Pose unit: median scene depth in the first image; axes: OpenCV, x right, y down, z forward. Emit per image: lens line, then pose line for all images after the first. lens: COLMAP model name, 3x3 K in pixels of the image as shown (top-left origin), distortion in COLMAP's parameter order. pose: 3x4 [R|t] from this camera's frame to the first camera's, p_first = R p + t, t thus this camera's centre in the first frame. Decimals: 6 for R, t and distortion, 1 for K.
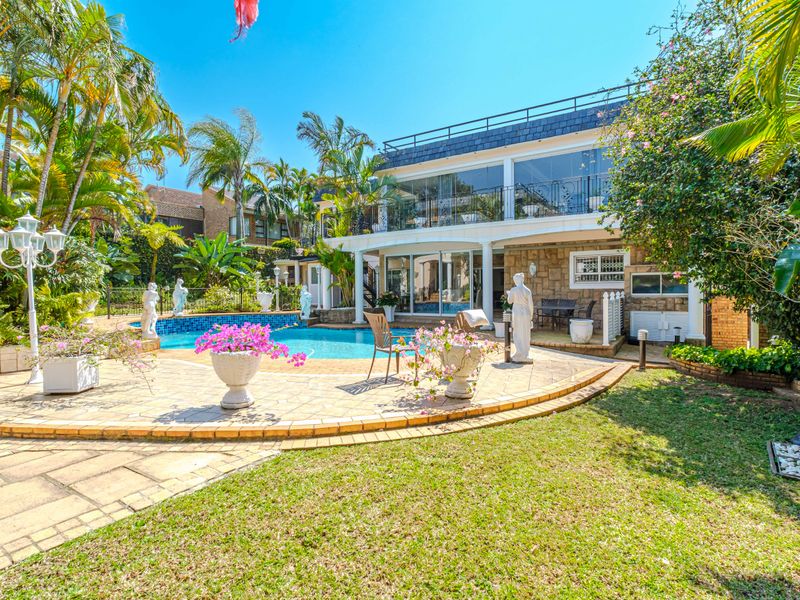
lens RADIAL K [[417.6, 0, 400.0], [0, 417.6, 300.0], [0, 0, 1]] dist [0.006345, -0.000316]
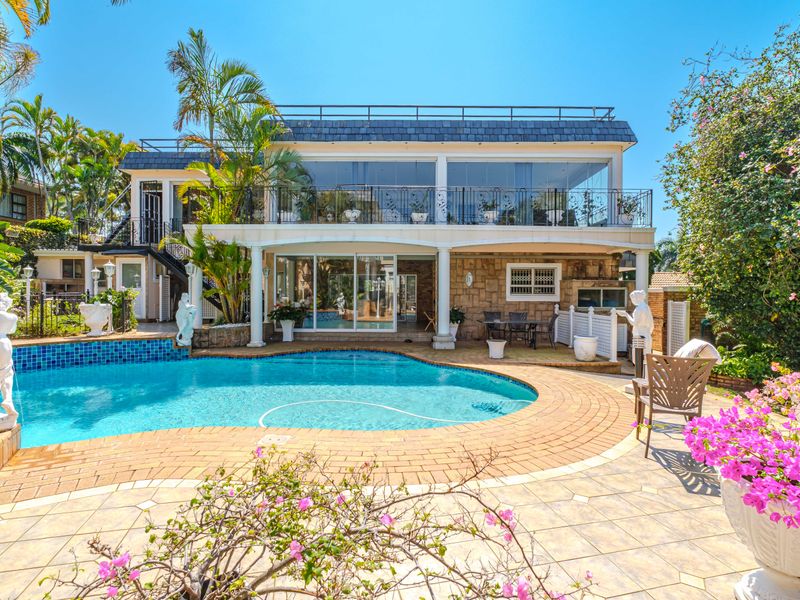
lens RADIAL K [[437.1, 0, 400.0], [0, 437.1, 300.0], [0, 0, 1]] dist [-0.006877, -0.001683]
pose [[0.850460, 0.003176, 0.526030, -0.317190], [0.000813, 0.999973, -0.007352, -0.020413], [-0.526039, 0.006680, 0.850434, 0.248387]]
